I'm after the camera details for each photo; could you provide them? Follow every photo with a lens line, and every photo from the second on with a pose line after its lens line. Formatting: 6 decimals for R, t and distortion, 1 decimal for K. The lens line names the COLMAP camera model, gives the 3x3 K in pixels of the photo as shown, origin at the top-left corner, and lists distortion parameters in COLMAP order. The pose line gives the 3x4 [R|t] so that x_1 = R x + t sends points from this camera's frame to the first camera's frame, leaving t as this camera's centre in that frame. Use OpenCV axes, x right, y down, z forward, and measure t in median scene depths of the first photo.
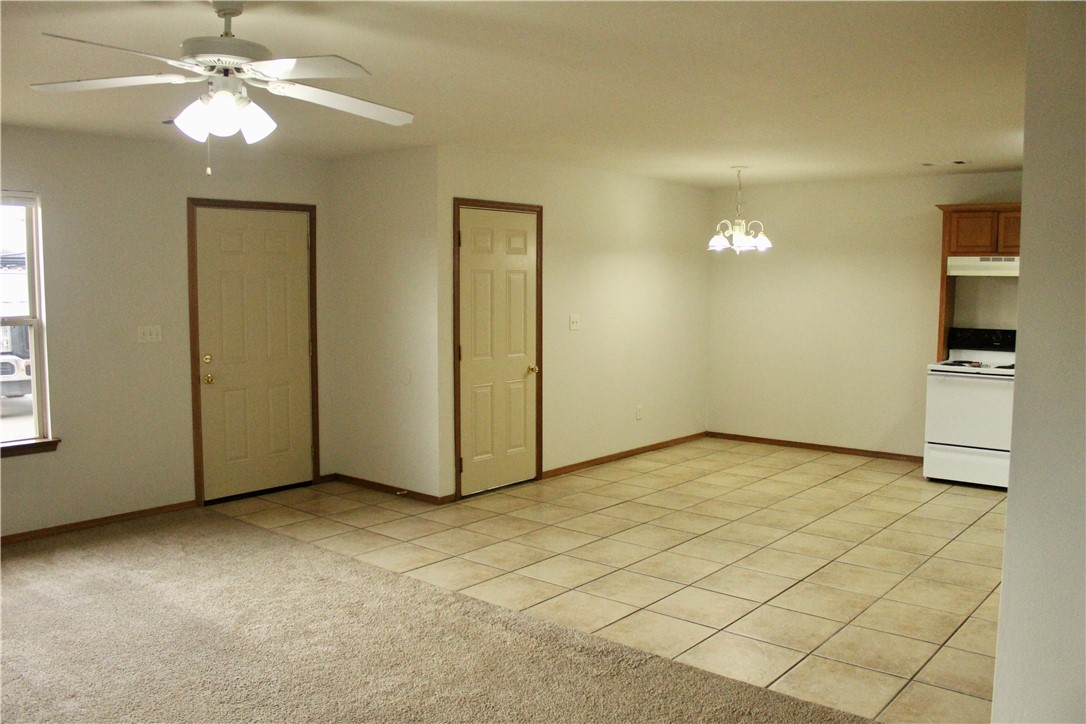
lens RADIAL K [[894.1, 0, 544.8], [0, 894.1, 358.9], [0, 0, 1]] dist [-0.143810, 0.117661]
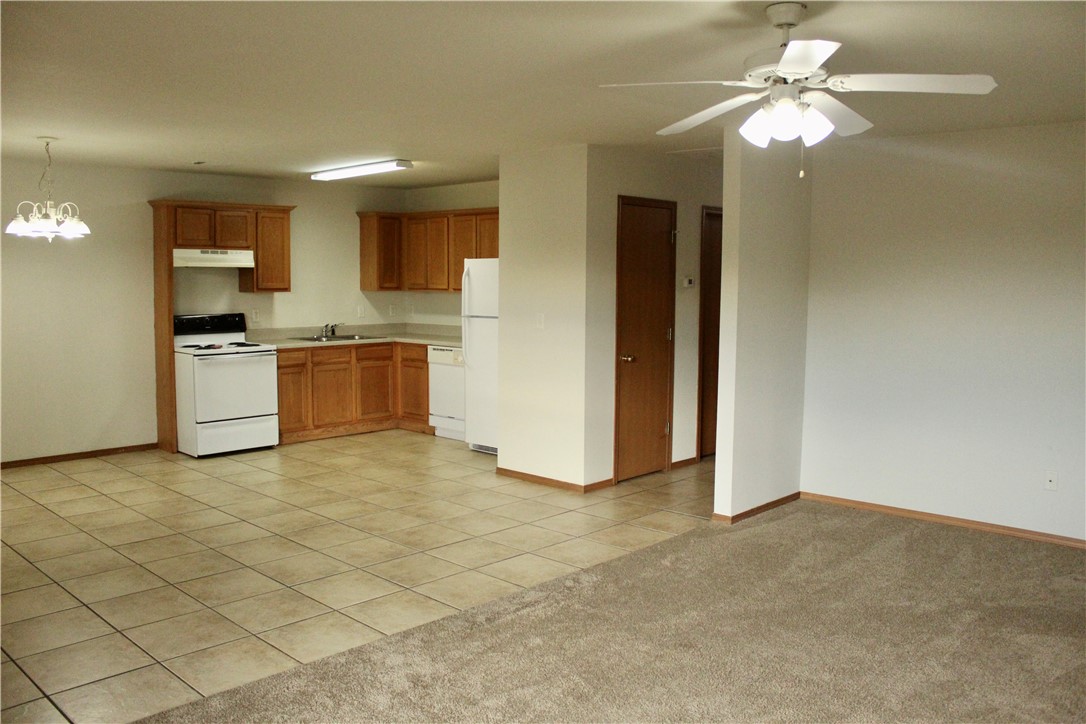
lens RADIAL K [[894.1, 0, 544.8], [0, 894.1, 358.9], [0, 0, 1]] dist [-0.143810, 0.117661]
pose [[0.067292, -0.095871, 0.993117, -0.683516], [0.081214, 0.992596, 0.090318, -0.051810], [-0.994422, 0.074577, 0.074580, 0.571067]]
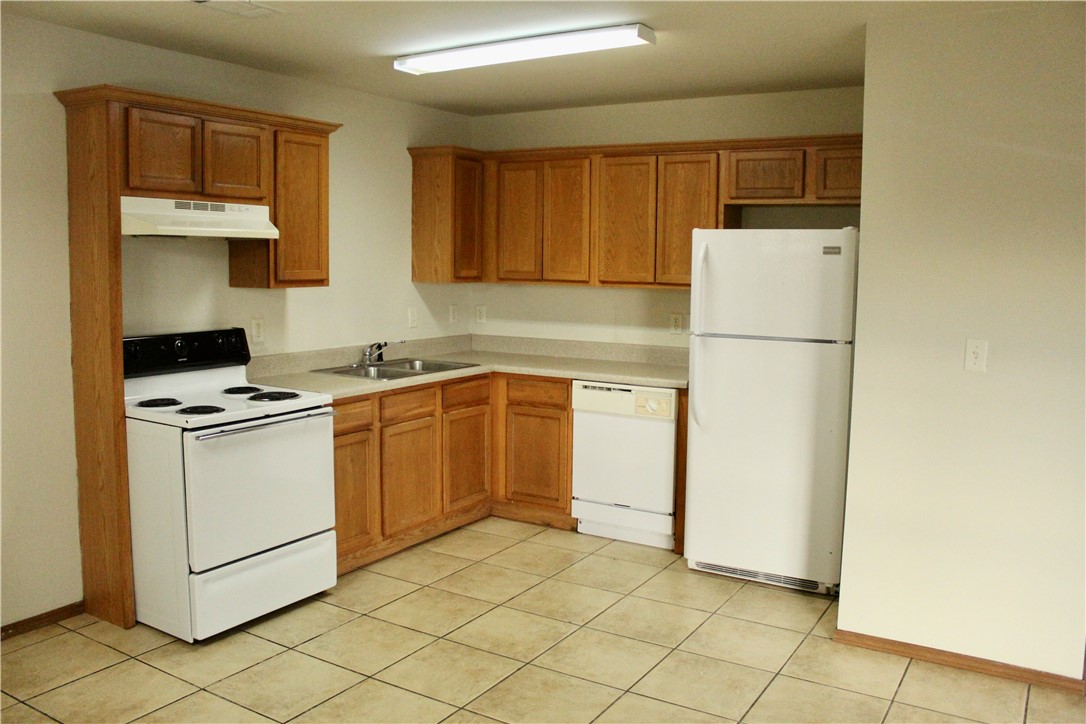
lens RADIAL K [[894.1, 0, 544.8], [0, 894.1, 358.9], [0, 0, 1]] dist [-0.143810, 0.117661]
pose [[-0.145358, -0.117556, 0.982370, -0.073581], [0.071358, 0.989085, 0.128918, -0.086300], [-0.986802, 0.088839, -0.135383, 0.996816]]
